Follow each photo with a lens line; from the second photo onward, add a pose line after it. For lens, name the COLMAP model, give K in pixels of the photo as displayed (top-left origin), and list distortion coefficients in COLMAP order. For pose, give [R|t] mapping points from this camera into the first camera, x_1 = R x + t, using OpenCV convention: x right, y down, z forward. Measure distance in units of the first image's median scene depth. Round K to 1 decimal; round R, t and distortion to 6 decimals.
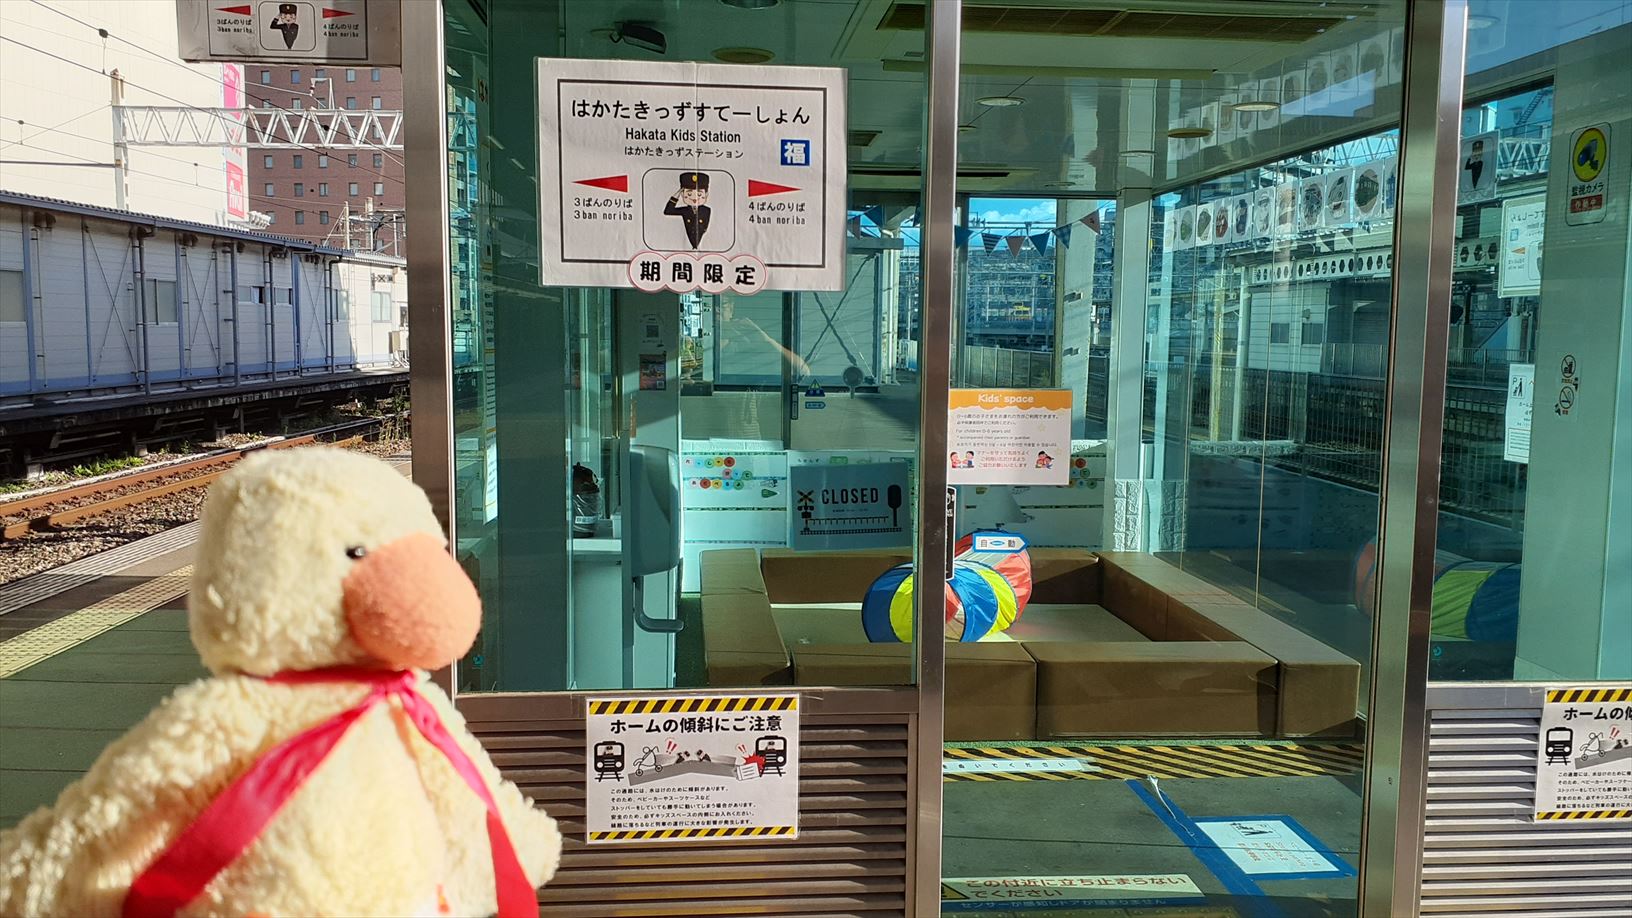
lens RADIAL K [[1269.3, 0, 816.0], [0, 1269.3, 459.0], [0, 0, 1]] dist [0.234967, -0.554572]
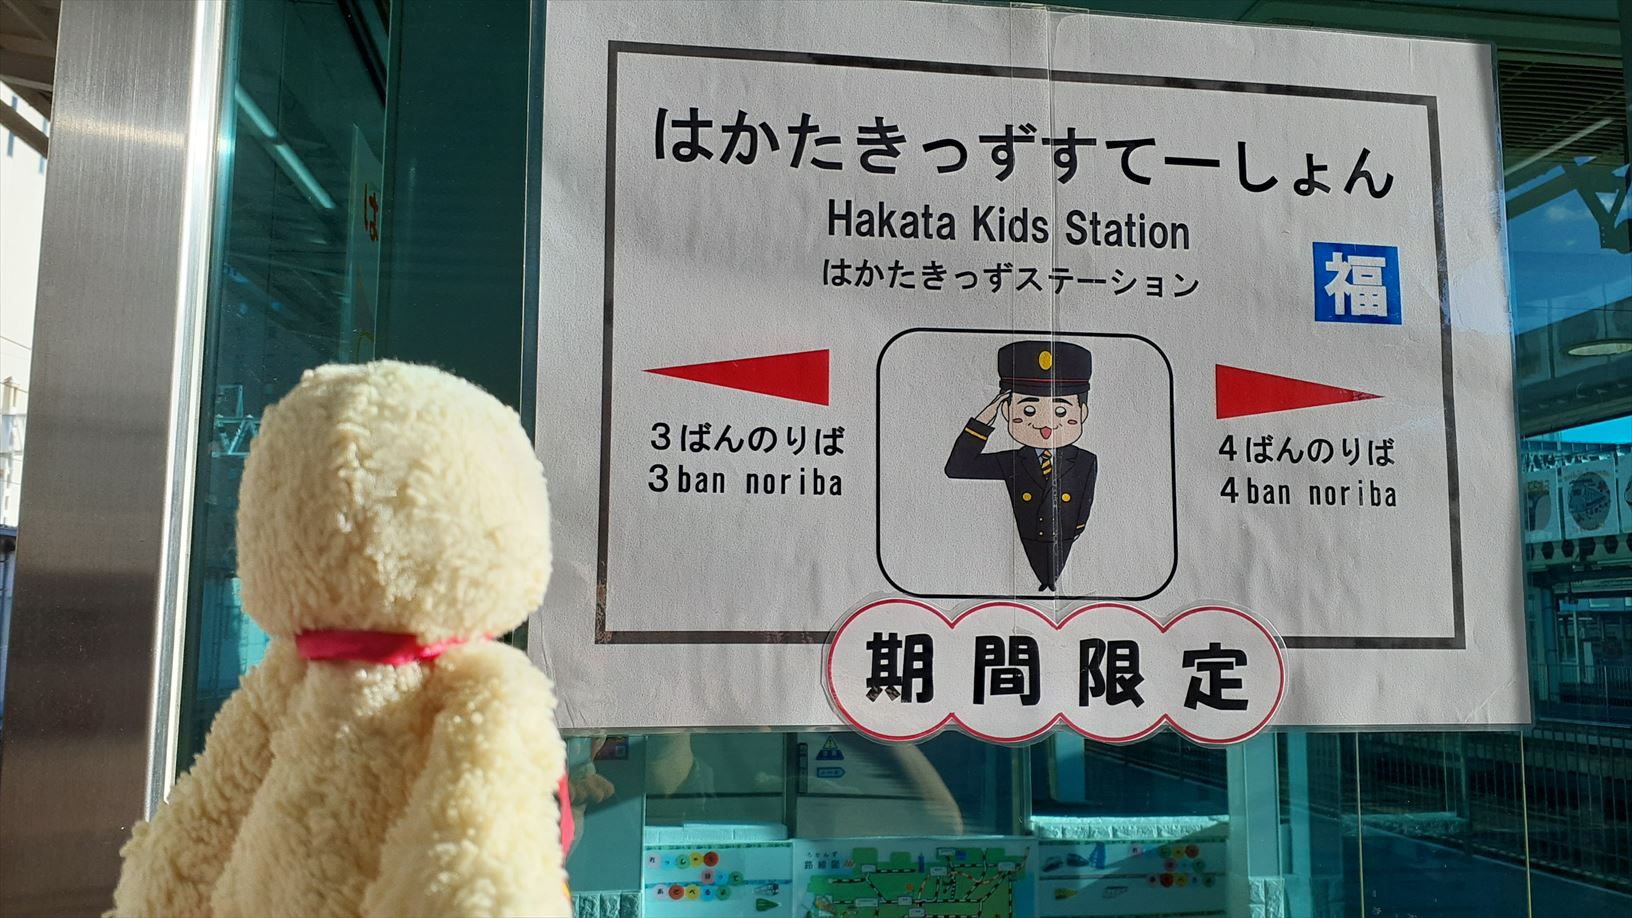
lens RADIAL K [[1269.3, 0, 816.0], [0, 1269.3, 459.0], [0, 0, 1]] dist [0.234967, -0.554572]
pose [[0.997774, -0.001292, 0.066670, -0.168046], [0.017092, 0.971366, -0.236972, -0.125082], [-0.064455, 0.237584, 0.969226, 0.714421]]
